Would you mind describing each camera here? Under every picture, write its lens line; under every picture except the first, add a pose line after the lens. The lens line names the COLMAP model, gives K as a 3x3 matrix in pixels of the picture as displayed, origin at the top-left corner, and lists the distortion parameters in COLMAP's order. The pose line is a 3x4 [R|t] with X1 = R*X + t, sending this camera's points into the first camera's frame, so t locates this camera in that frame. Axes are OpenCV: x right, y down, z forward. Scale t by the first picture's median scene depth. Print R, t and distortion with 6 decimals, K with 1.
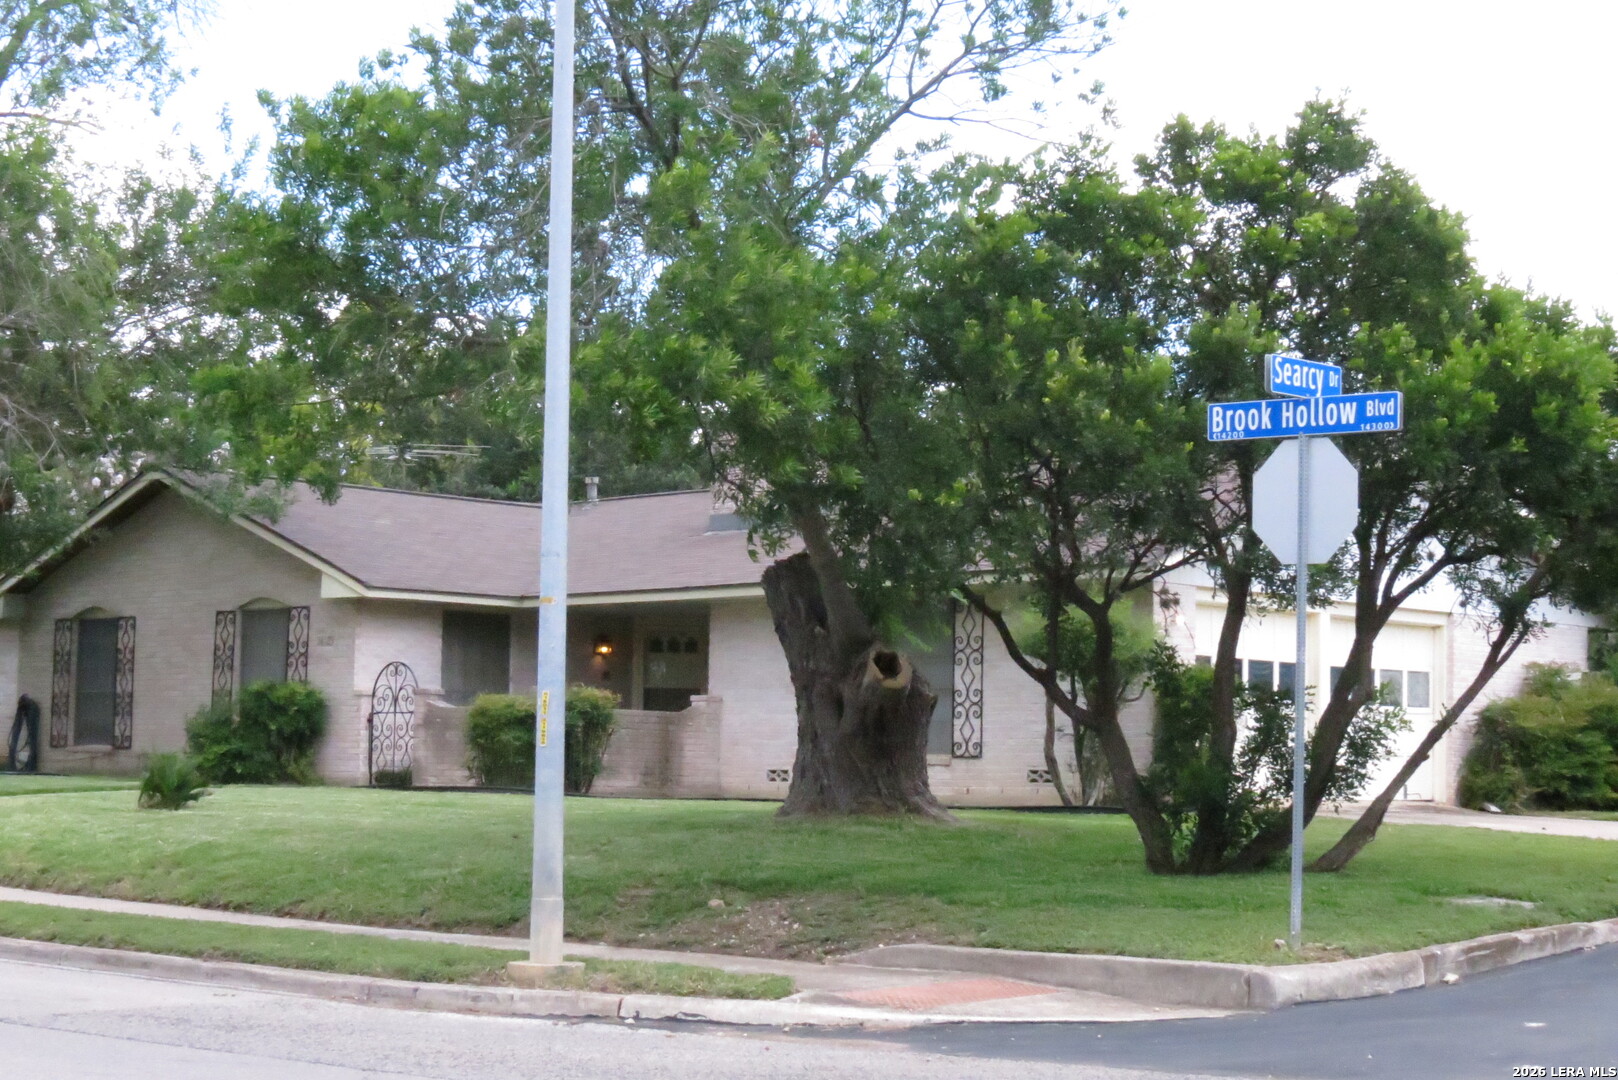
lens RADIAL K [[3041.3, 0, 808.7], [0, 3041.3, 541.5], [0, 0, 1]] dist [-0.192346, 0.243978]
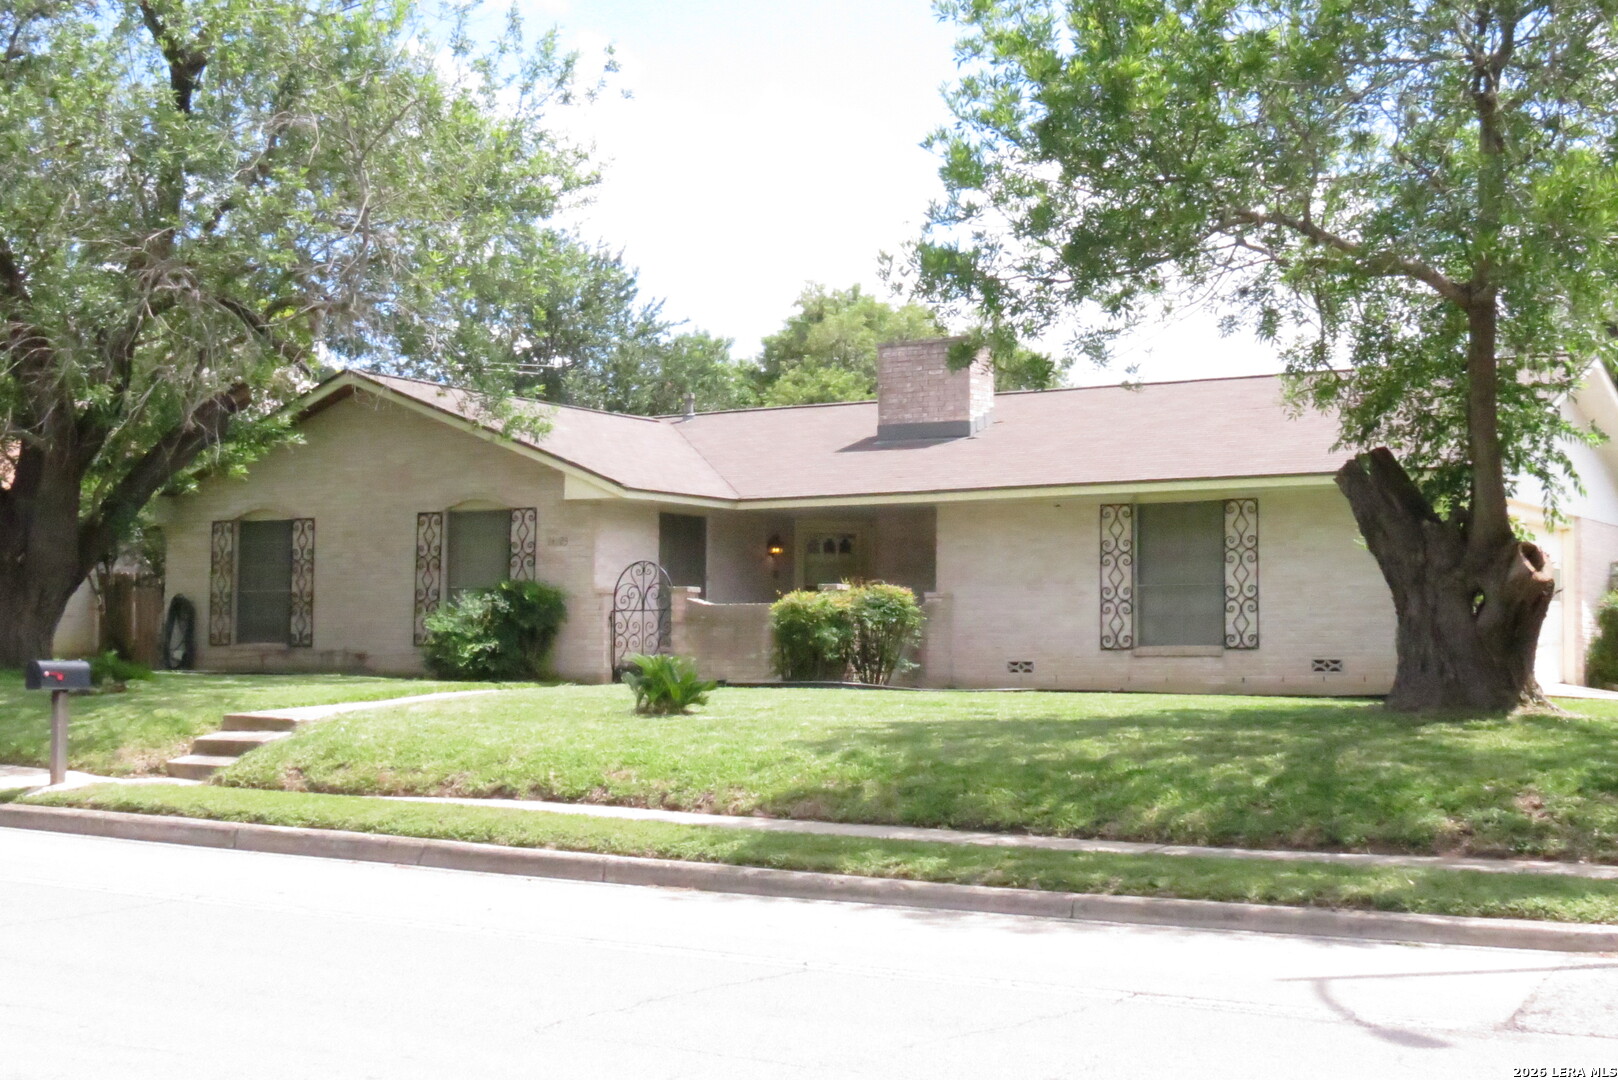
lens RADIAL K [[2326.6, 0, 809.0], [0, 2326.6, 540.0], [0, 0, 1]] dist [-0.146117, 0.017030]
pose [[0.978964, 0.001719, 0.204028, -0.188043], [-0.007288, 0.999621, 0.026547, 0.008615], [-0.203905, -0.027475, 0.978605, 0.165062]]
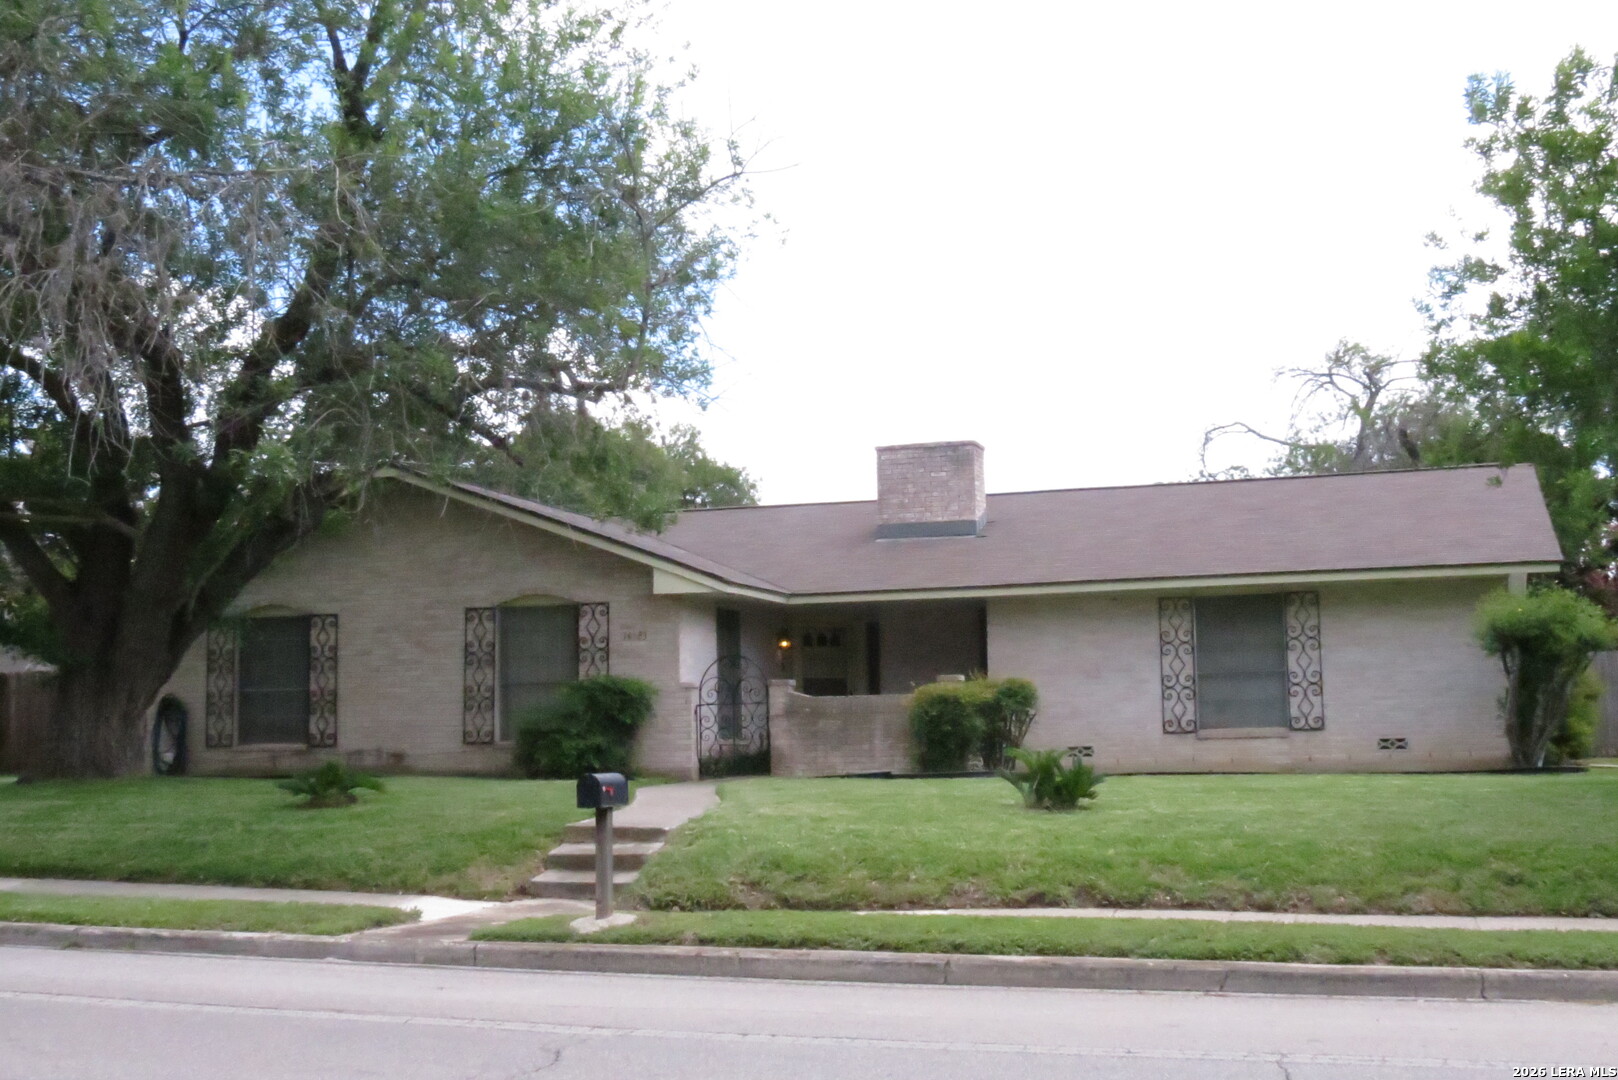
lens RADIAL K [[2013.6, 0, 809.0], [0, 2013.6, 540.0], [0, 0, 1]] dist [-0.088713, 0.013944]
pose [[0.891905, 0.016725, 0.451913, -0.330664], [-0.006787, 0.999698, -0.023604, 0.012669], [-0.452171, 0.017986, 0.891750, 0.286059]]
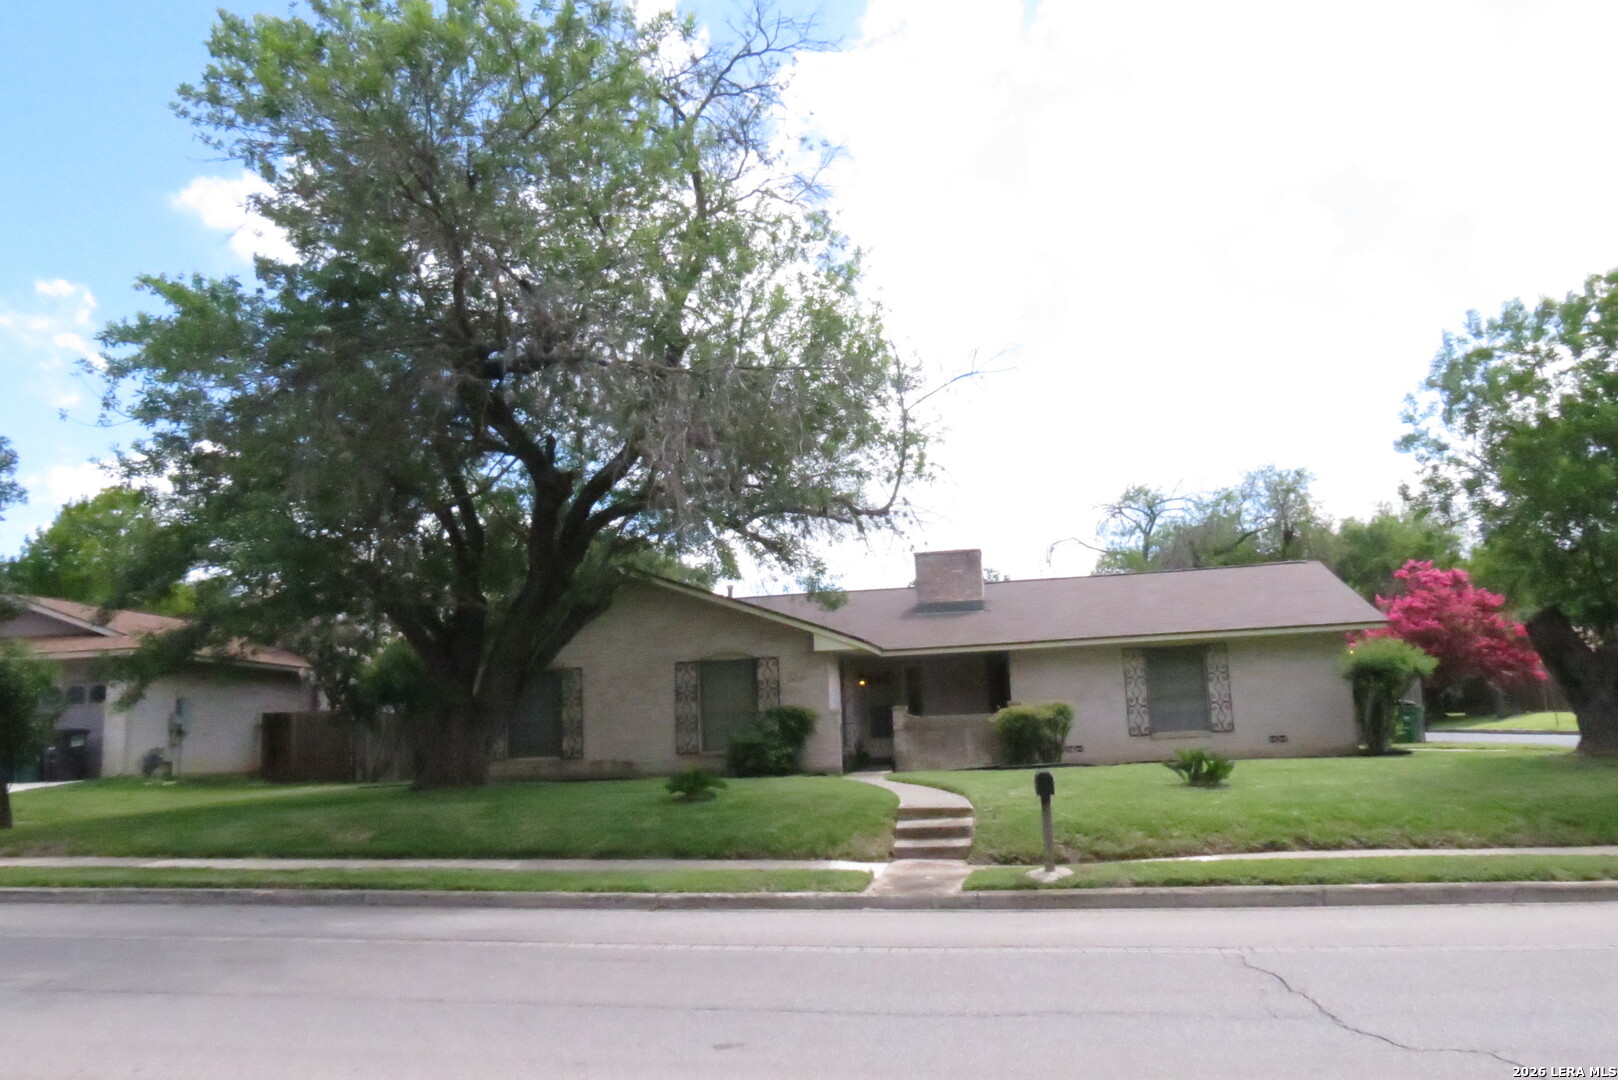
lens RADIAL K [[1283.3, 0, 810.6], [0, 1283.3, 504.9], [0, 0, 1]] dist [-0.065098, 0.045920]
pose [[0.826601, 0.056287, 0.559966, -0.417441], [0.006763, 0.993921, -0.109892, 0.013015], [-0.562747, 0.094624, 0.821195, 0.355387]]
